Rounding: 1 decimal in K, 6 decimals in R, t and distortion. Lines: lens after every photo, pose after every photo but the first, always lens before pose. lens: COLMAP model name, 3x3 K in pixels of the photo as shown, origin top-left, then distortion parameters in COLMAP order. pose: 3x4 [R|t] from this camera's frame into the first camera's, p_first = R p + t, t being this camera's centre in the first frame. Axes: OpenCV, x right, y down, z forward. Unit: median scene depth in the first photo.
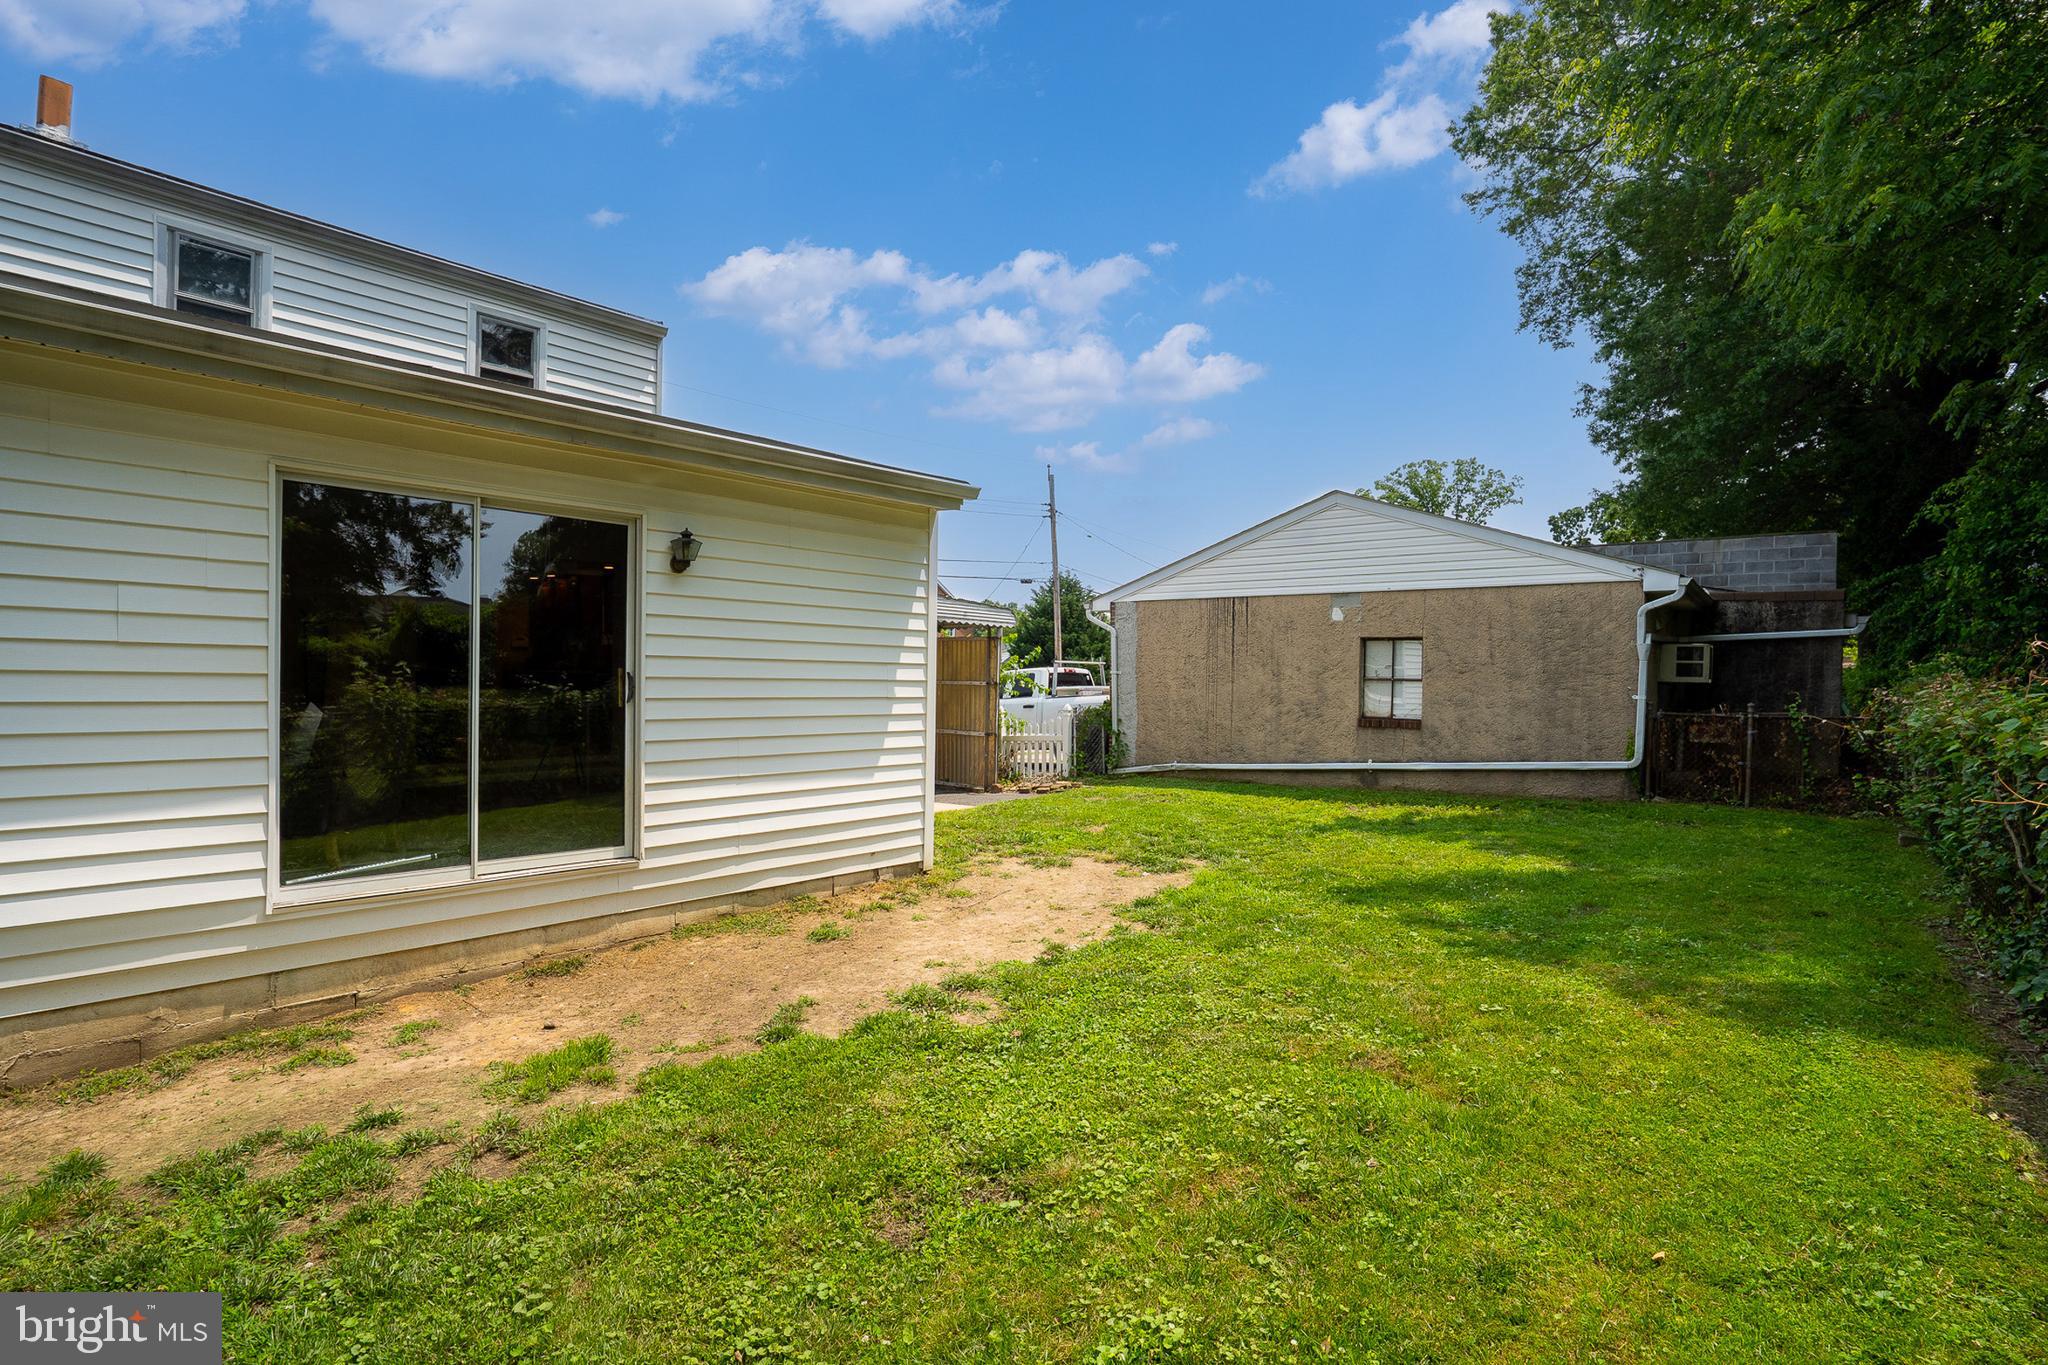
lens RADIAL K [[933.5, 0, 1027.3], [0, 933.5, 679.4], [0, 0, 1]] dist [-0.002317, -0.000339]
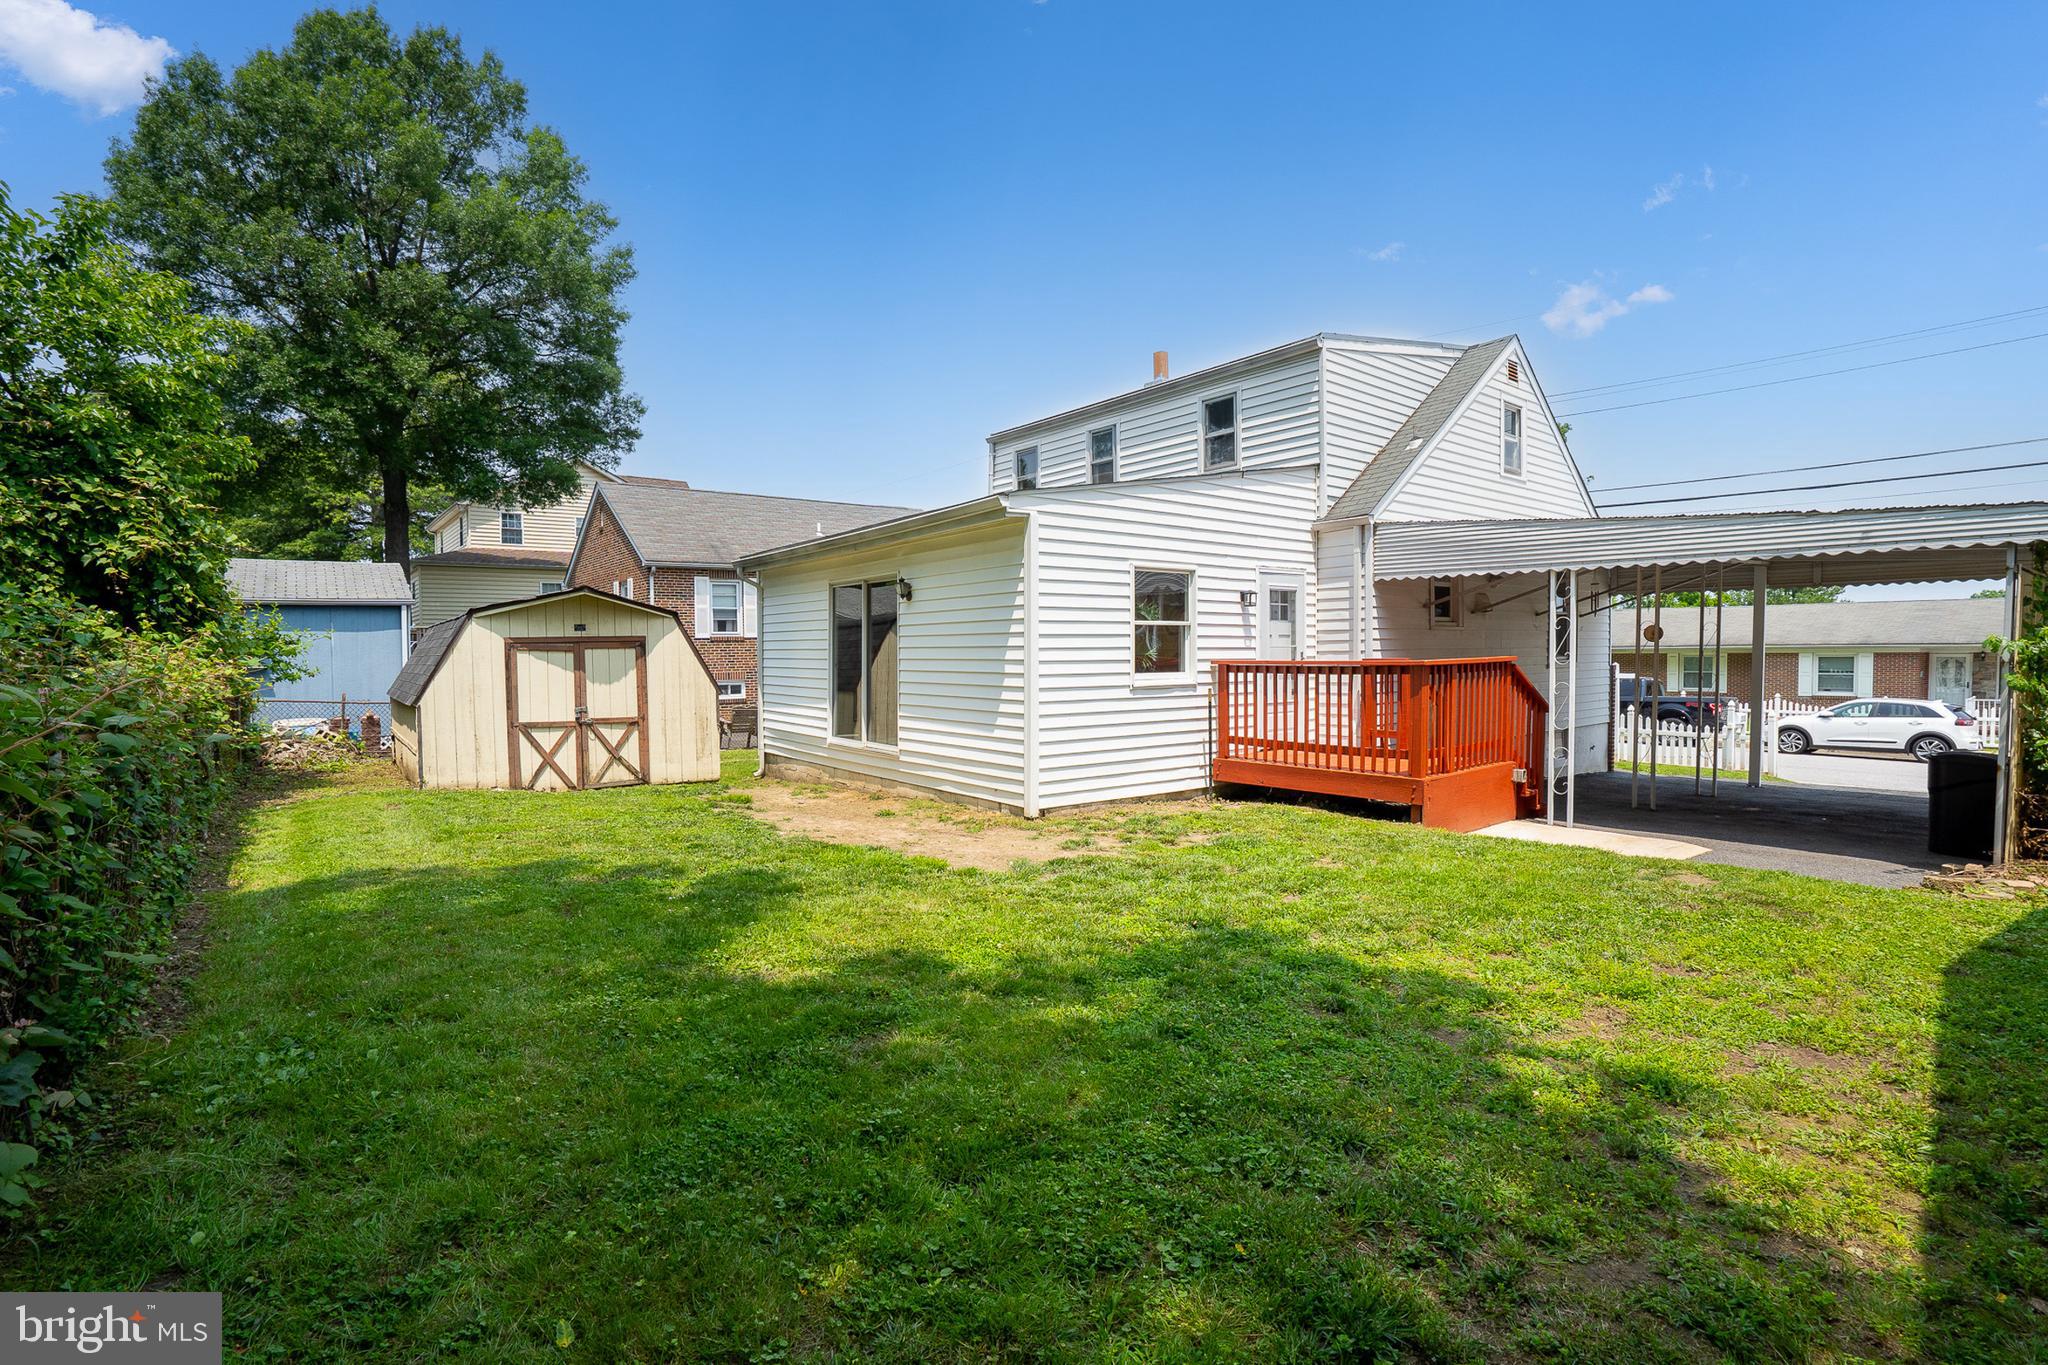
lens RADIAL K [[933.5, 0, 1023.5], [0, 933.5, 686.6], [0, 0, 1]] dist [-0.002317, -0.000339]
pose [[-0.148767, 0.025768, -0.988536, 1.143035], [0.005239, 0.999667, 0.025270, 0.005813], [0.988858, -0.001420, -0.148853, 1.231611]]
